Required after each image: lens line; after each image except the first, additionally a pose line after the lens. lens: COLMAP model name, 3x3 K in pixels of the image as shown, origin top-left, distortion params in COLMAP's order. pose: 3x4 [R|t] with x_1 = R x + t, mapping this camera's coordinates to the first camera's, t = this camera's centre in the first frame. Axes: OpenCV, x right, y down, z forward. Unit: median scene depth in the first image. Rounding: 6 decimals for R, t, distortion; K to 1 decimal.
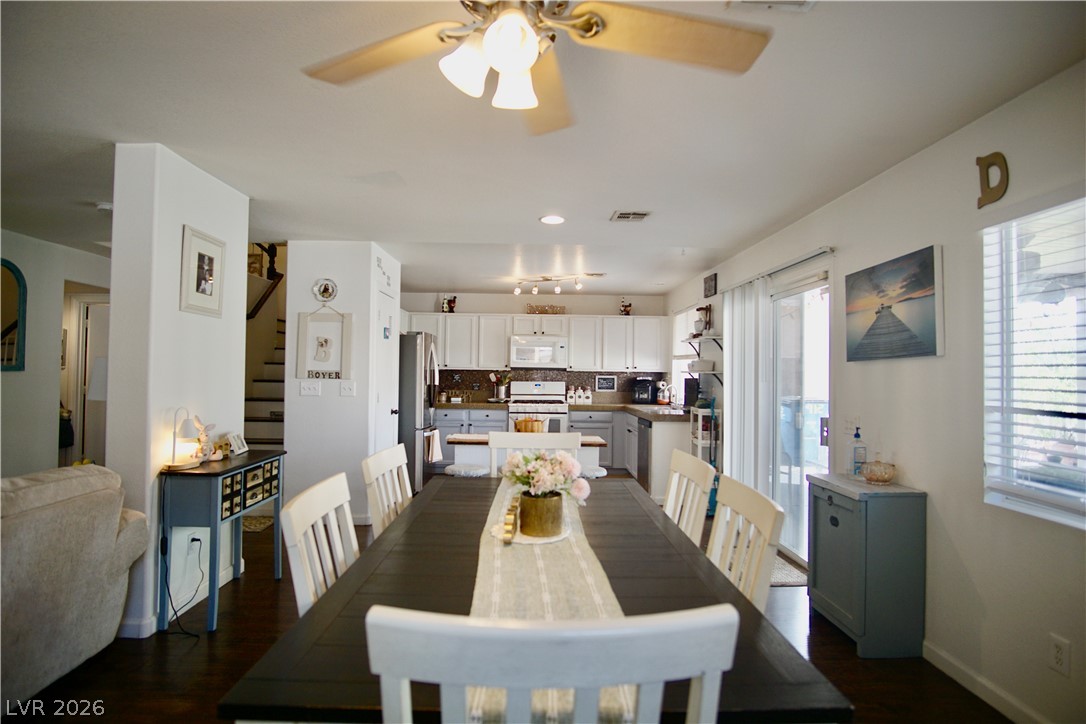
lens RADIAL K [[580.7, 0, 540.3], [0, 580.7, 362.4], [0, 0, 1]] dist [-0.033525, 0.008524]
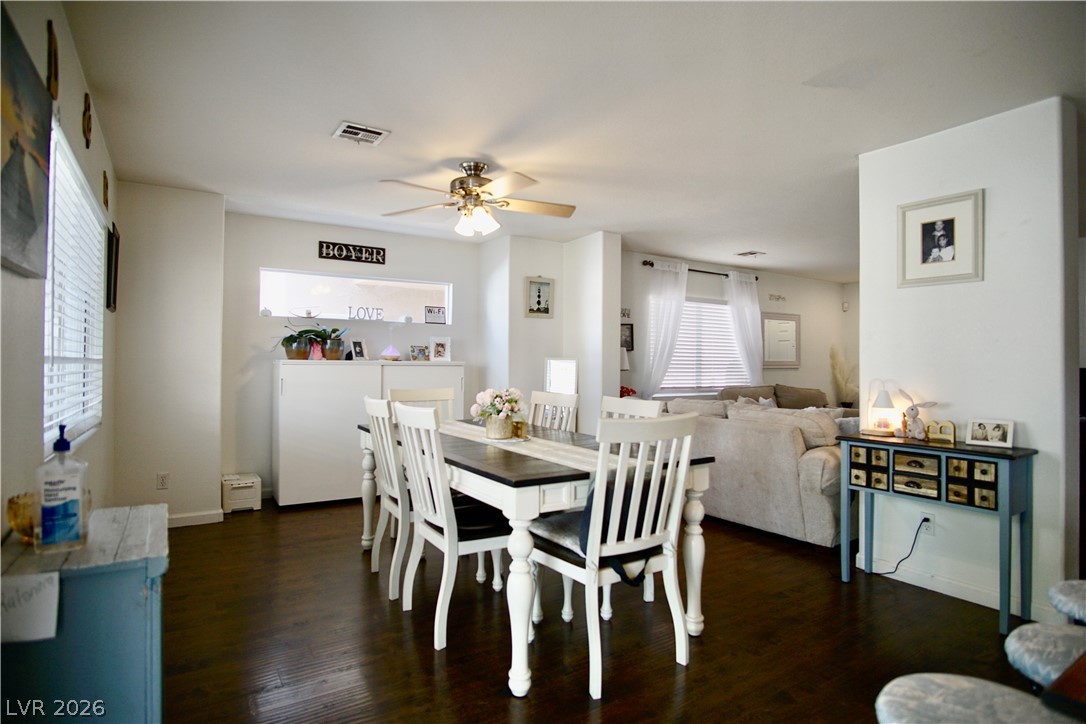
lens RADIAL K [[580.7, 0, 543.6], [0, 580.7, 360.5], [0, 0, 1]] dist [-0.033525, 0.008524]
pose [[-0.850463, -0.025923, -0.525396, 0.210946], [-0.013329, 0.999526, -0.027742, 0.035423], [0.525866, -0.016590, -0.850405, 0.689080]]
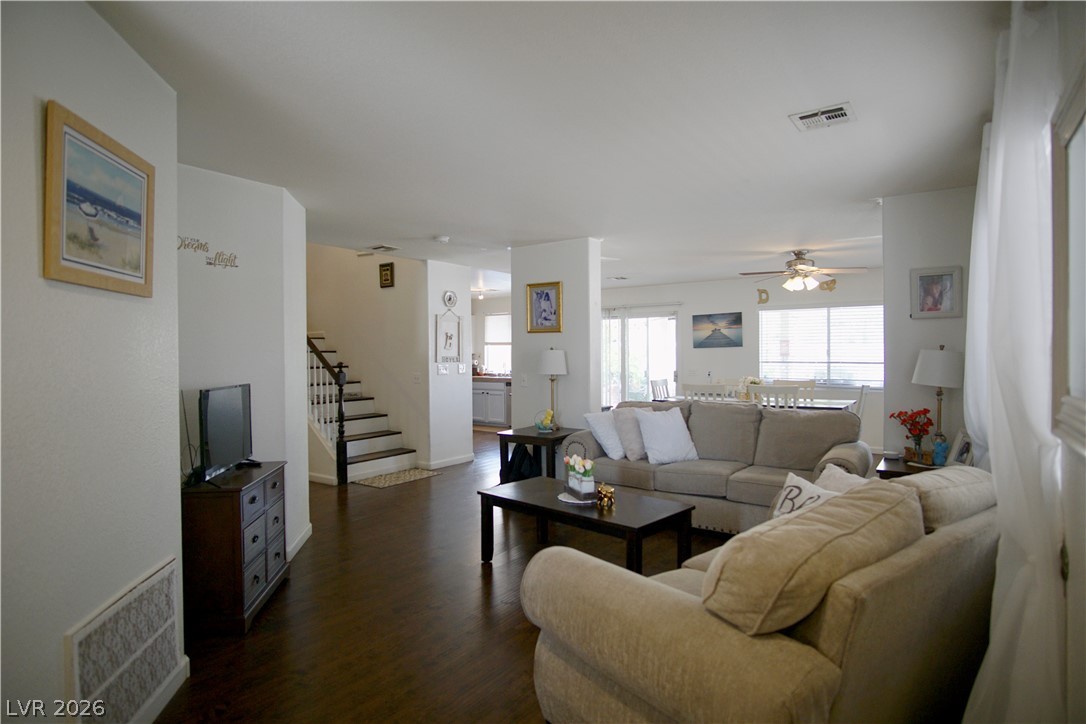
lens RADIAL K [[580.7, 0, 536.3], [0, 580.7, 359.0], [0, 0, 1]] dist [-0.033525, 0.008524]
pose [[0.602465, -0.024385, 0.797772, -0.994716], [0.000446, 0.999543, 0.030215, -0.015783], [-0.798145, -0.017848, 0.602201, -0.012655]]
